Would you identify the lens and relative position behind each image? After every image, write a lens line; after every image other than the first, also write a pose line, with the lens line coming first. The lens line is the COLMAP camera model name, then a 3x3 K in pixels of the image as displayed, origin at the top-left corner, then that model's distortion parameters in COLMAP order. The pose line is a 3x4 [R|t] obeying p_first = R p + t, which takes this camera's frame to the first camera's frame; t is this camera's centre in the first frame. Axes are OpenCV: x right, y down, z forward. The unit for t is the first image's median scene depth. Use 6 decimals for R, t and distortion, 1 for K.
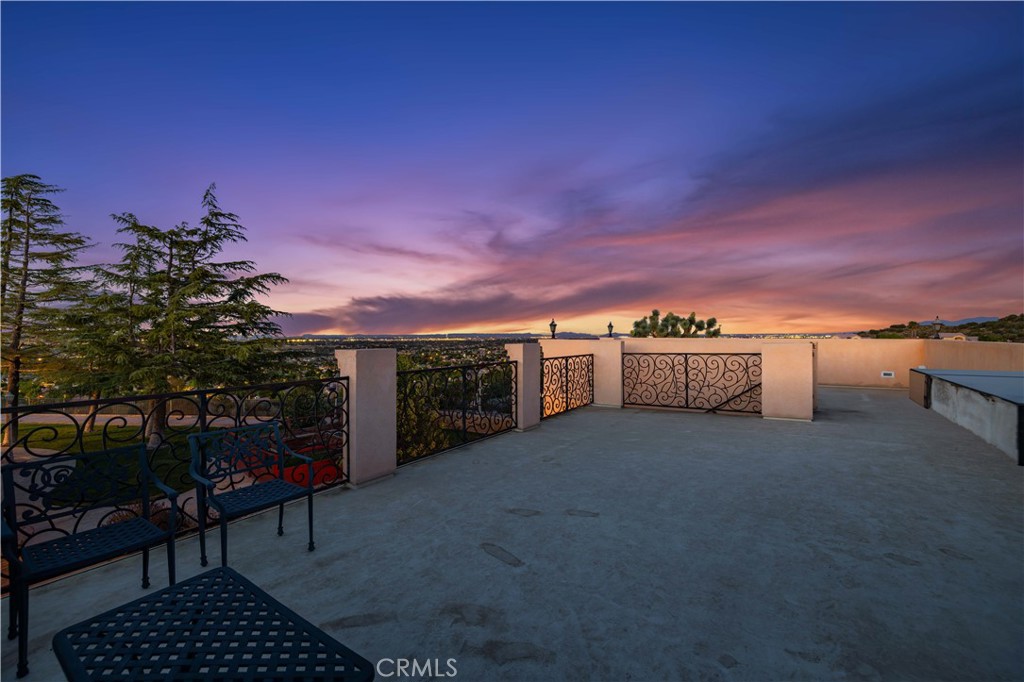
lens RADIAL K [[429.2, 0, 511.9], [0, 429.2, 336.1], [0, 0, 1]] dist [0.000224, 0.000142]
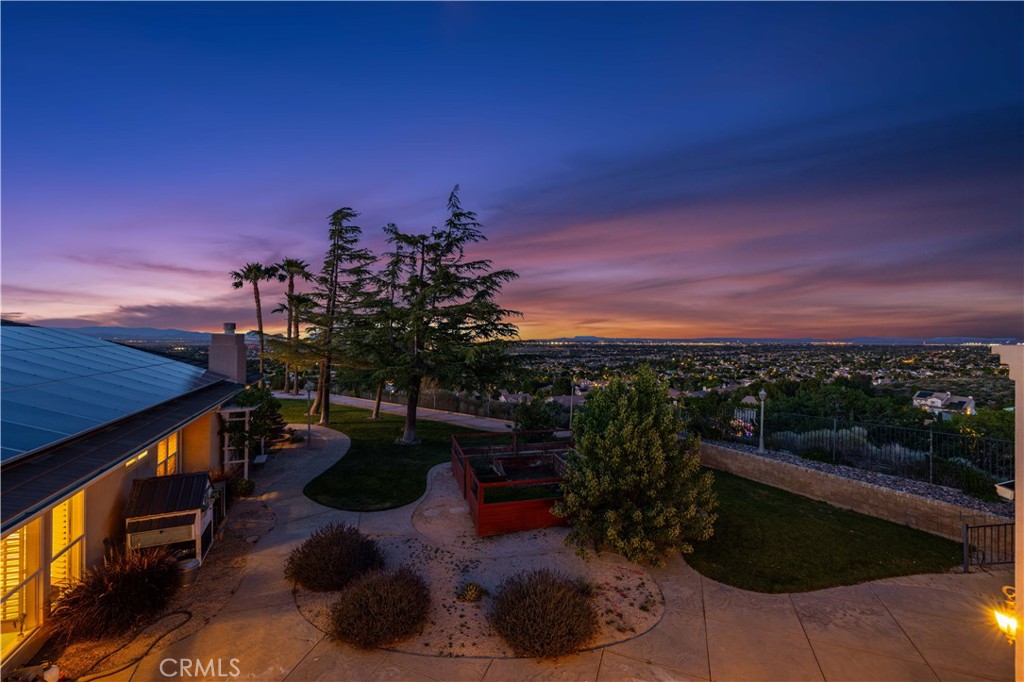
lens RADIAL K [[429.2, 0, 511.9], [0, 429.2, 336.1], [0, 0, 1]] dist [0.000224, 0.000142]
pose [[0.844788, 0.003219, -0.535091, -0.046976], [-0.008008, 0.999946, -0.006628, 0.002880], [0.535041, 0.009885, 0.844768, 0.216359]]
